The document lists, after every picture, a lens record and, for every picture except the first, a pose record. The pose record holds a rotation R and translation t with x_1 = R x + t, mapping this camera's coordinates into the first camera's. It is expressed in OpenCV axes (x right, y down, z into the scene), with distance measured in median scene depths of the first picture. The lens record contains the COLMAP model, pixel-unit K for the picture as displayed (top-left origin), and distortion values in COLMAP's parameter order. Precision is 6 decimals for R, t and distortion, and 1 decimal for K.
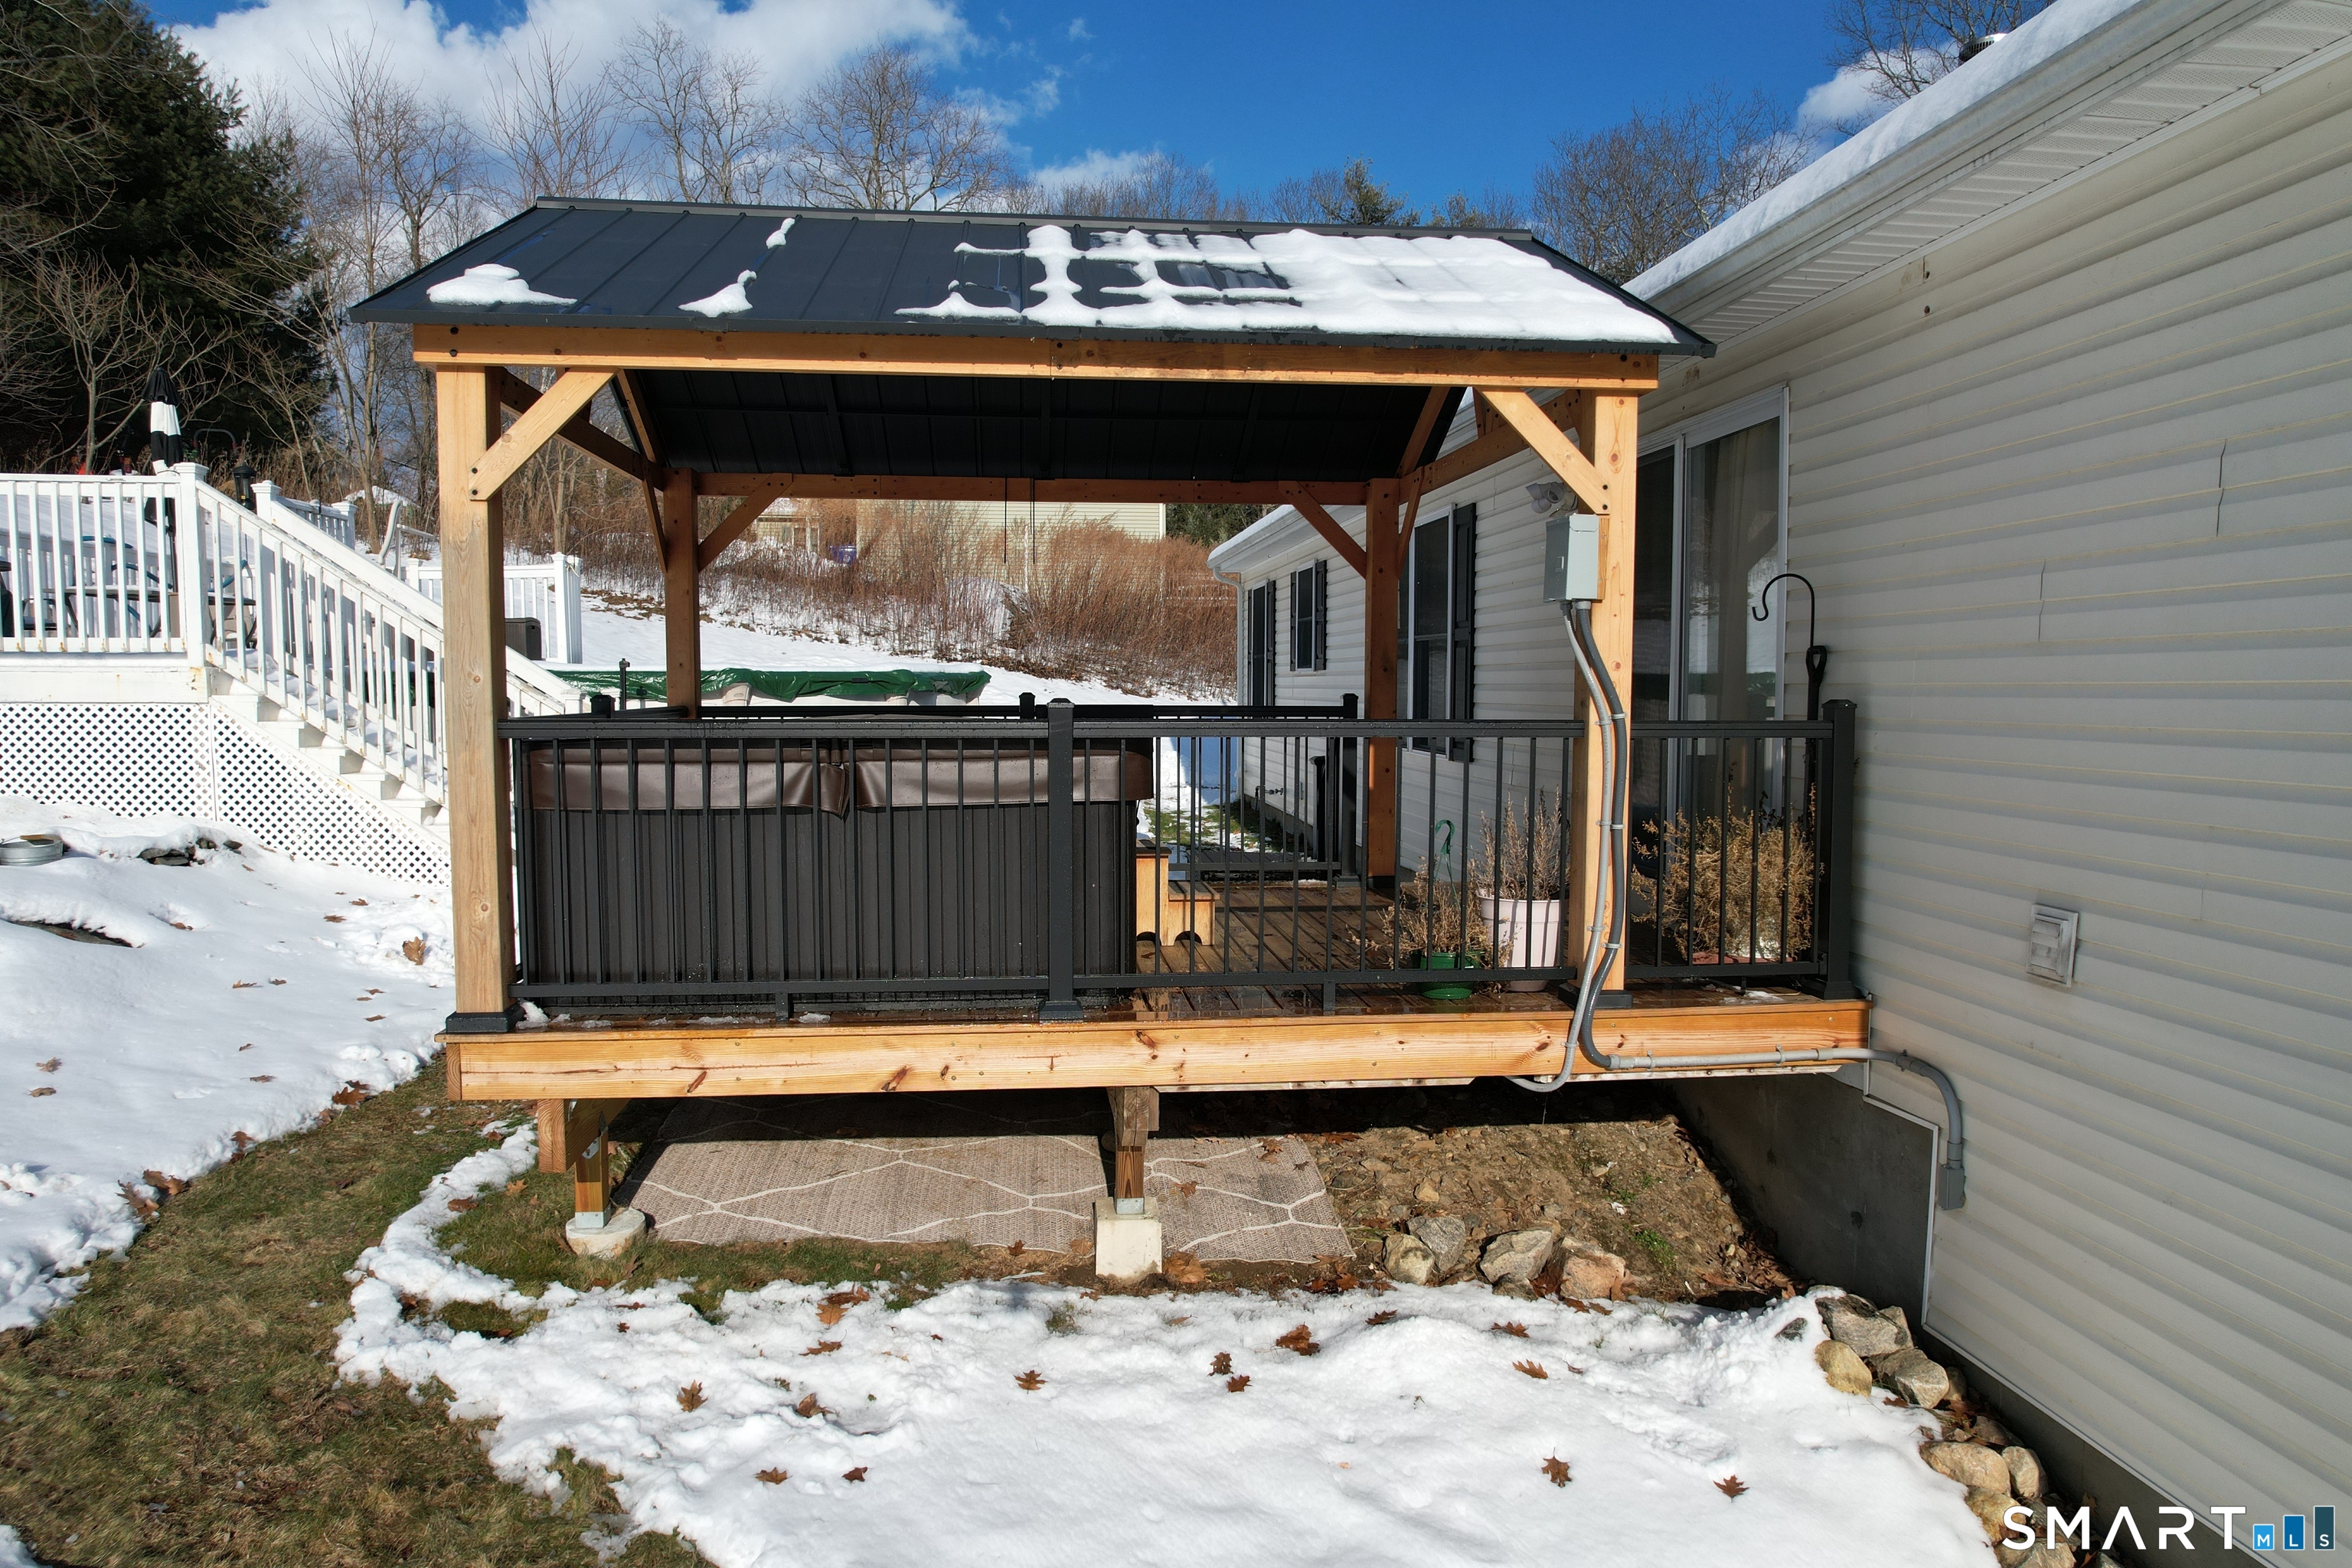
lens RADIAL K [[1496.2, 0, 1181.0], [0, 1496.2, 793.5], [0, 0, 1]] dist [-0.055717, 0.033280]
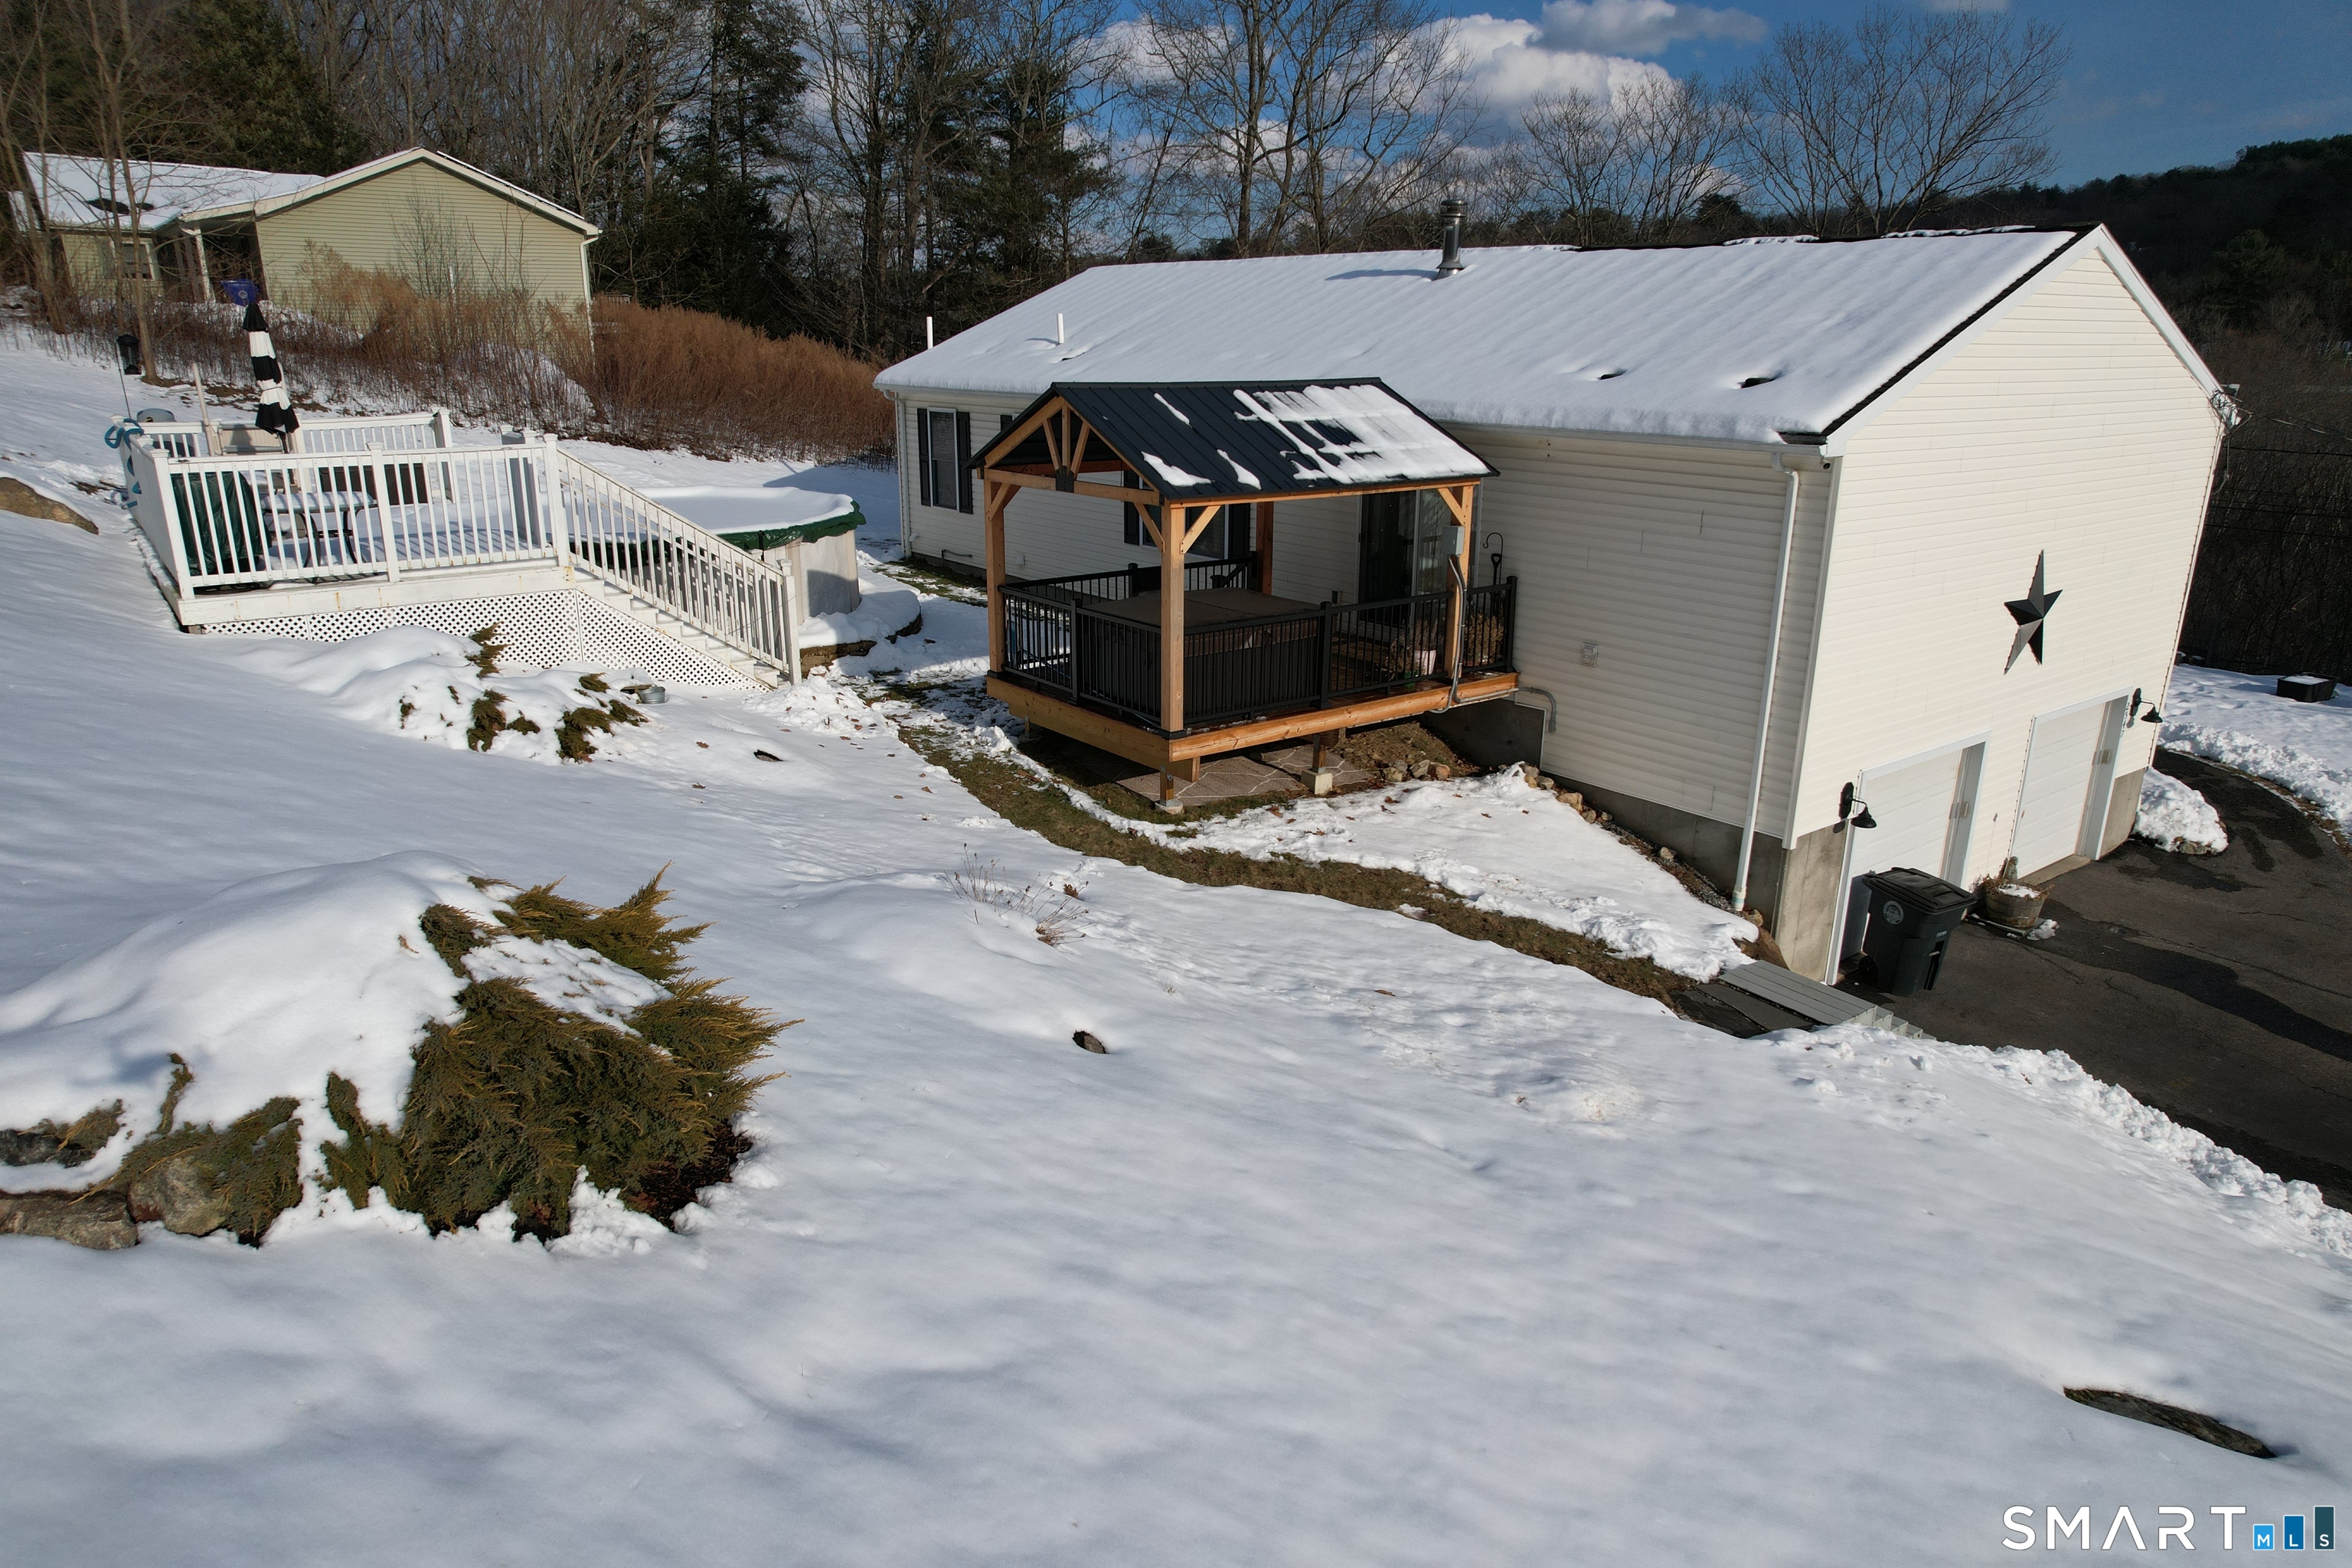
lens RADIAL K [[1496.2, 0, 1171.4], [0, 1496.2, 782.2], [0, 0, 1]] dist [-0.055717, 0.033280]
pose [[0.859529, -0.144478, 0.490240, -1.786955], [0.033506, 0.973077, 0.228030, -0.386853], [-0.509987, -0.179573, 0.841229, -1.351727]]
